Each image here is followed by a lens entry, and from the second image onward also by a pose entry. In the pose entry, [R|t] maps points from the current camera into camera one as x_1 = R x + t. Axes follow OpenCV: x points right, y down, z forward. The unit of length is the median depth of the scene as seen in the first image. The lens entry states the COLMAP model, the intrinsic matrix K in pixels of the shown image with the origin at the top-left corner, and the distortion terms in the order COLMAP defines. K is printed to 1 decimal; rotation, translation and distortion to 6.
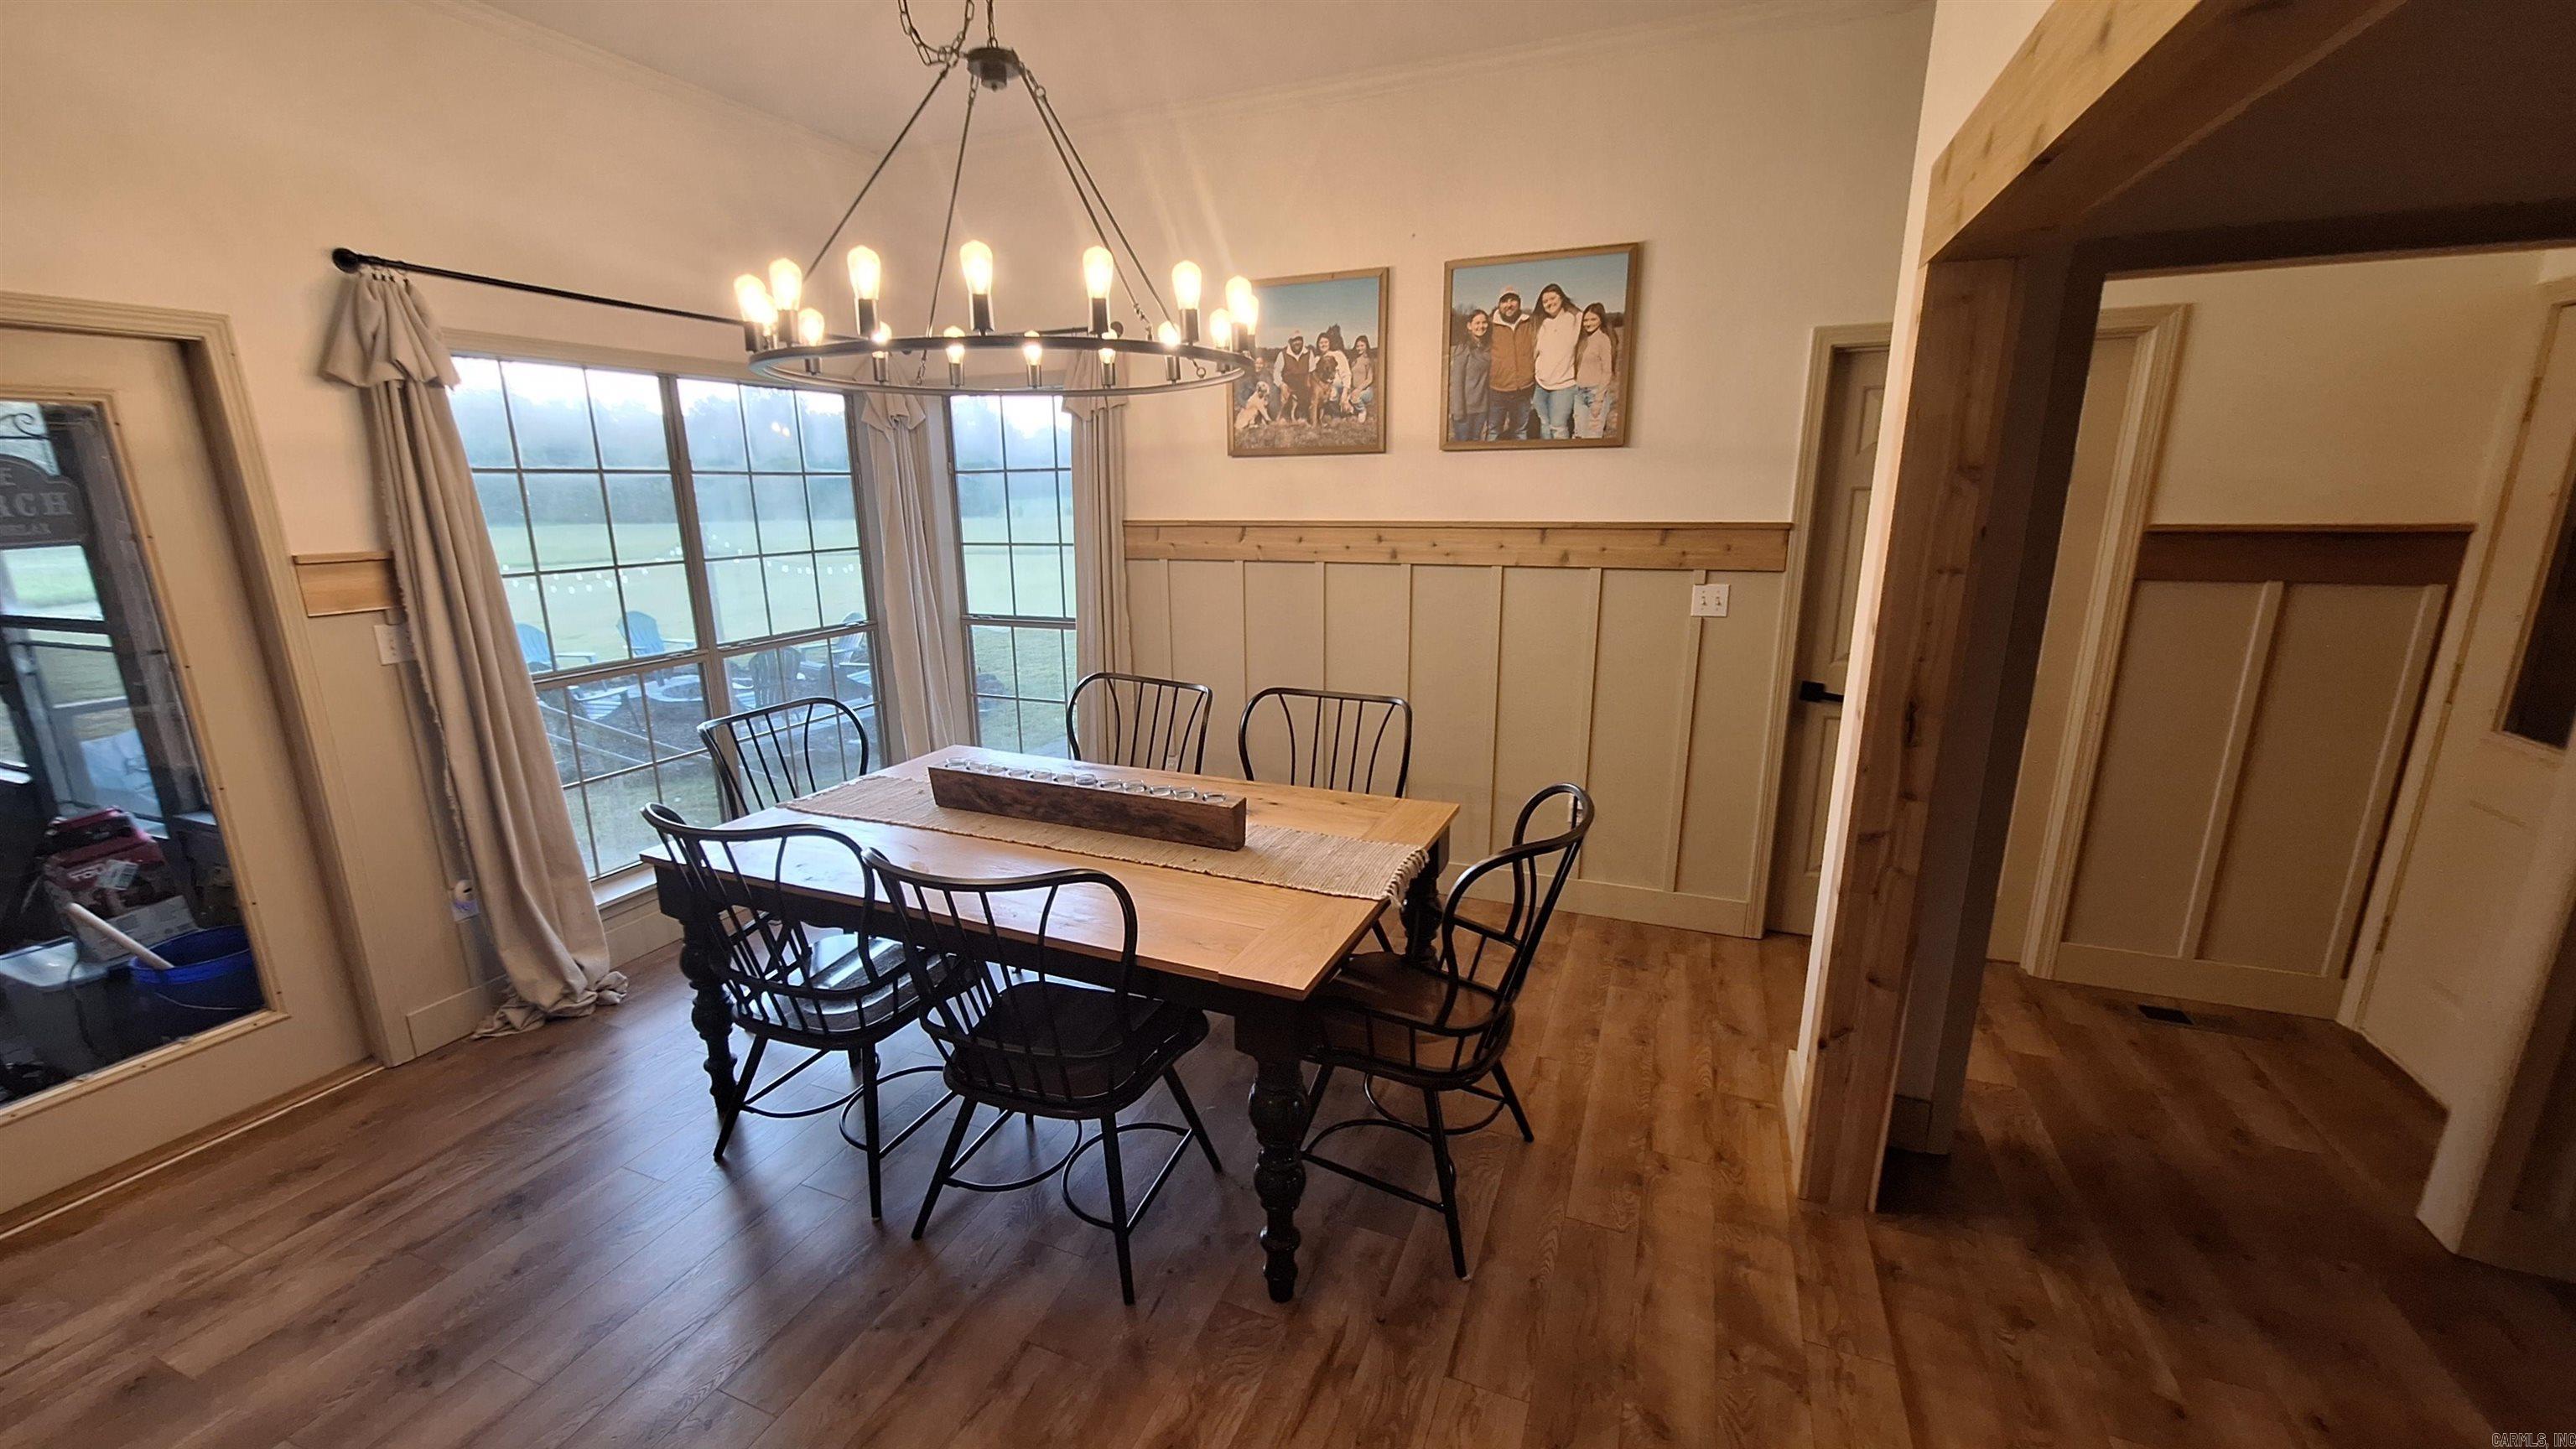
lens RADIAL K [[1007.4, 0, 1287.8], [0, 1007.4, 743.0], [0, 0, 1]] dist [0.015072, 0.000399]
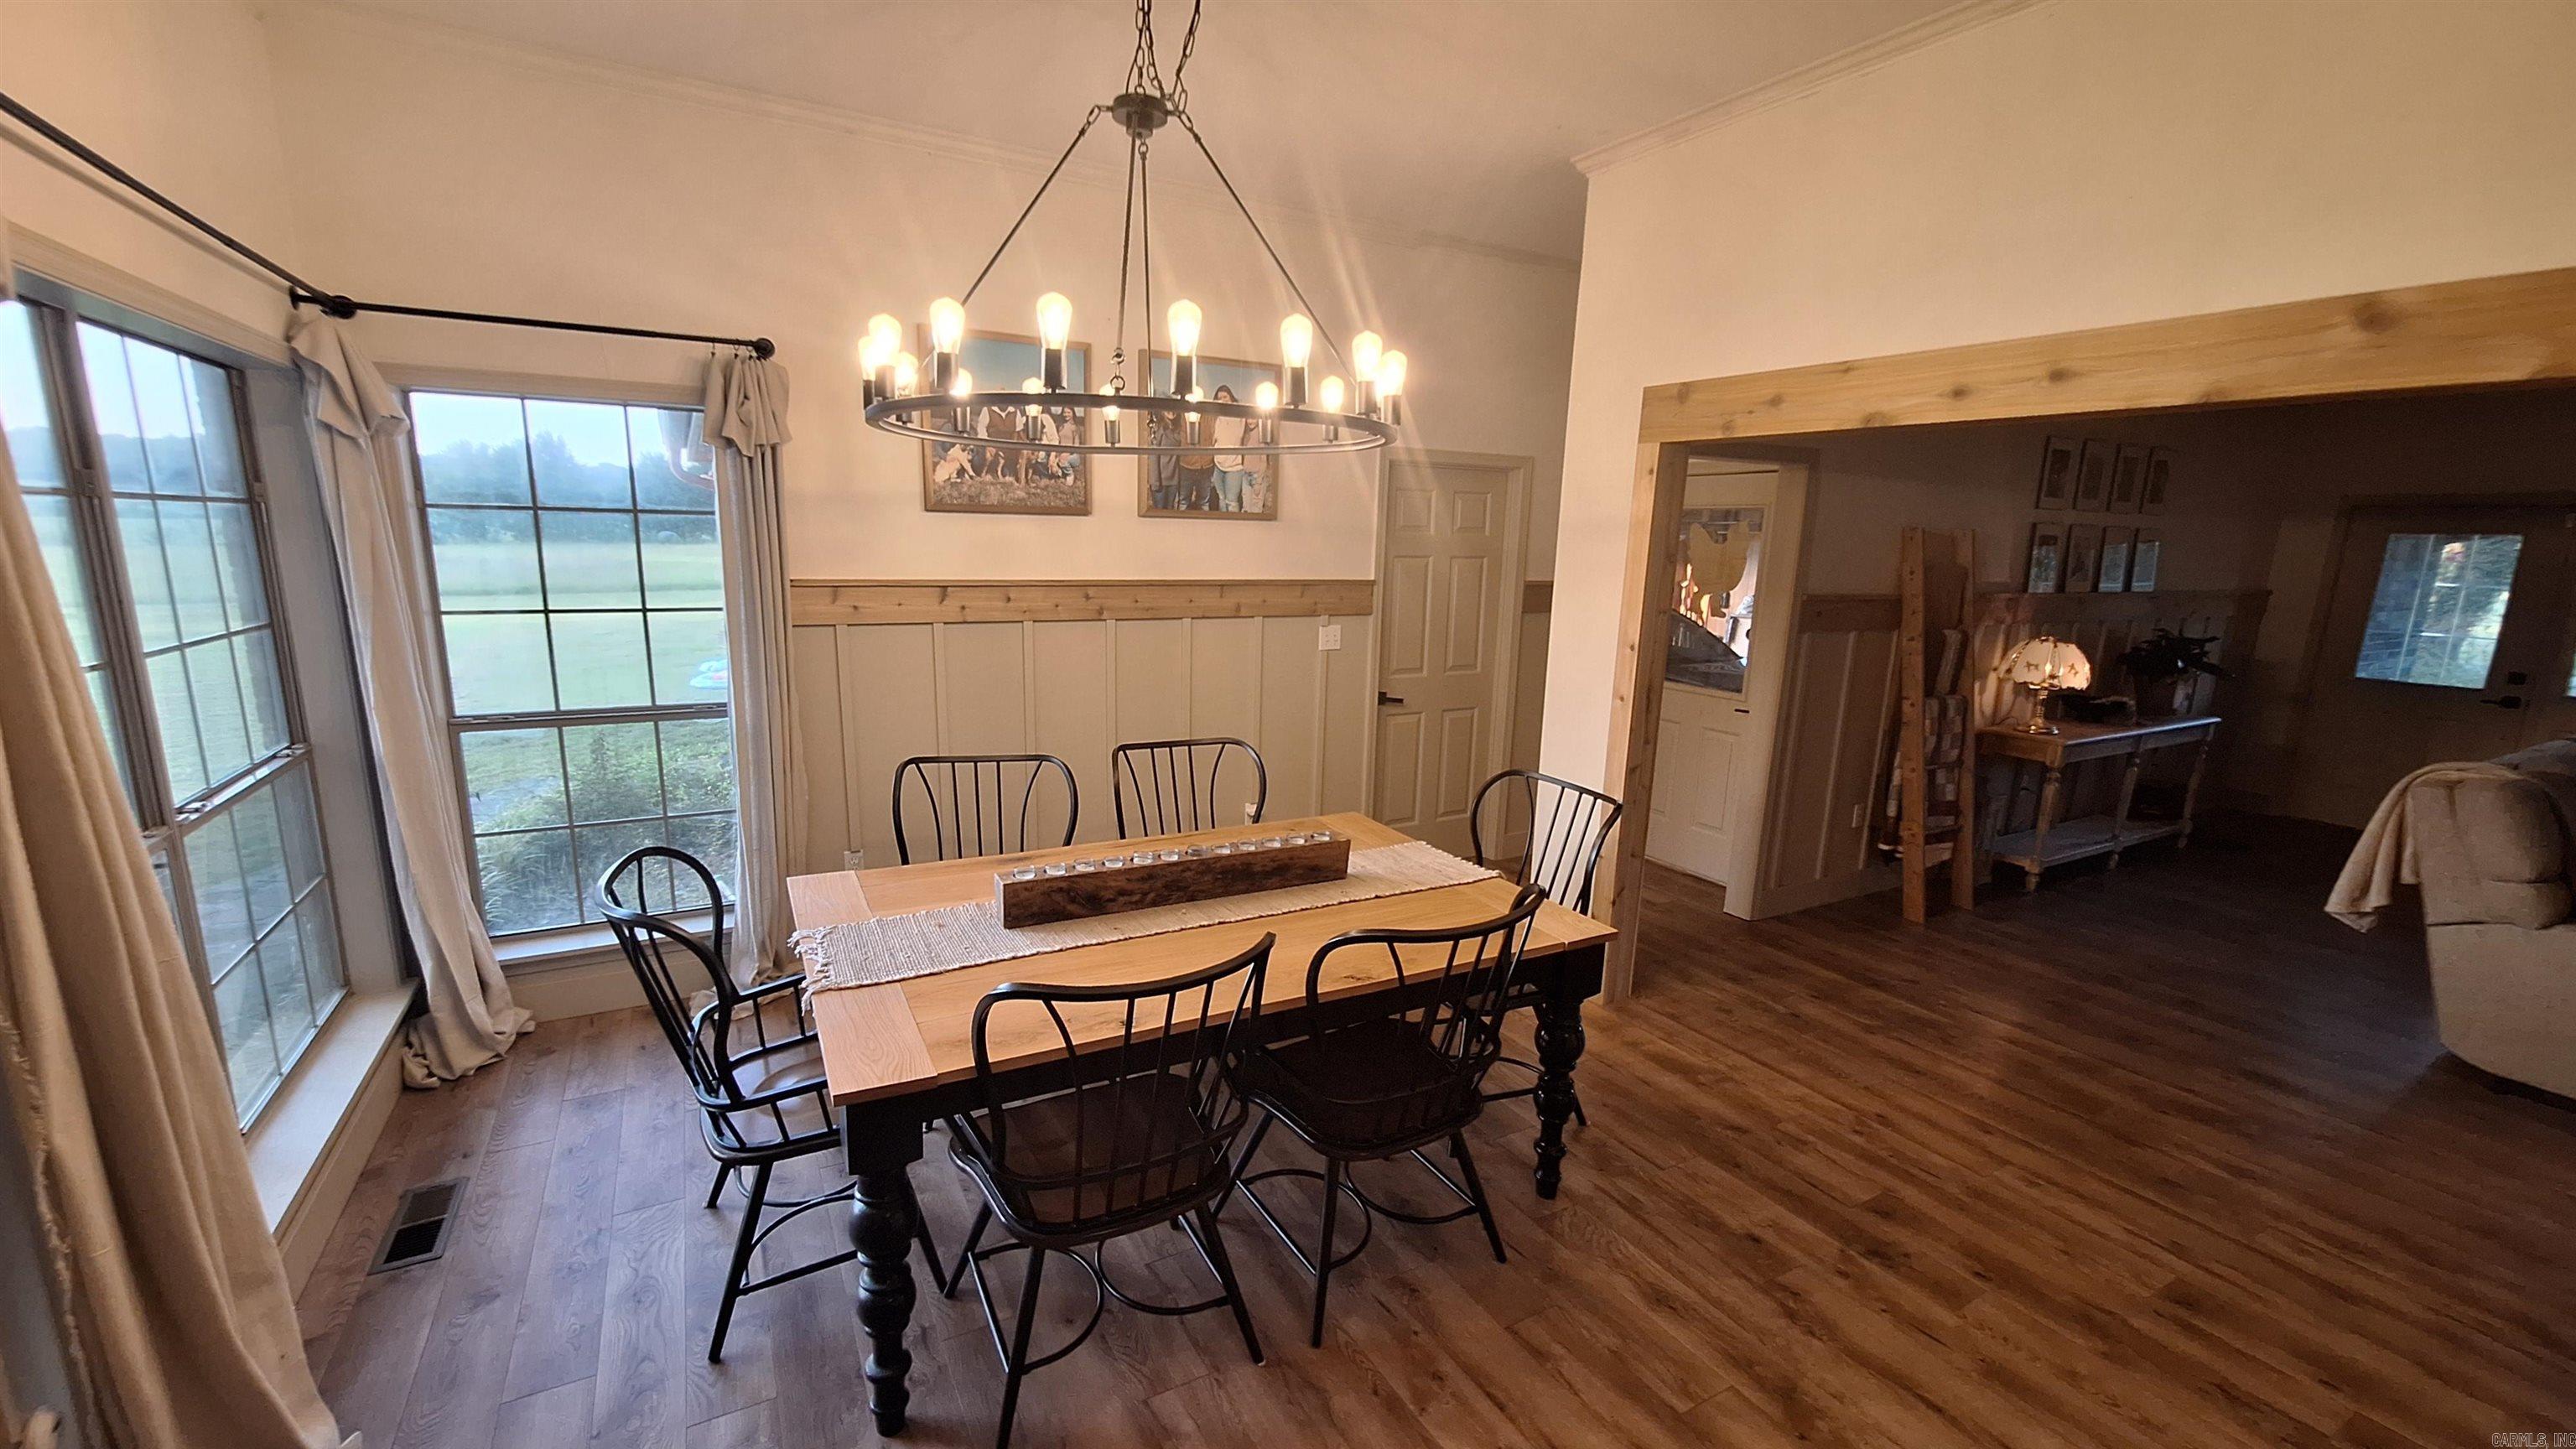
lens RADIAL K [[1007.4, 0, 1275.6], [0, 1007.4, 732.5], [0, 0, 1]] dist [0.015072, 0.000399]
pose [[0.634338, -0.125864, 0.762740, -0.613030], [0.158636, 0.986853, 0.030915, -0.066692], [-0.756604, 0.101388, 0.645965, 0.199099]]
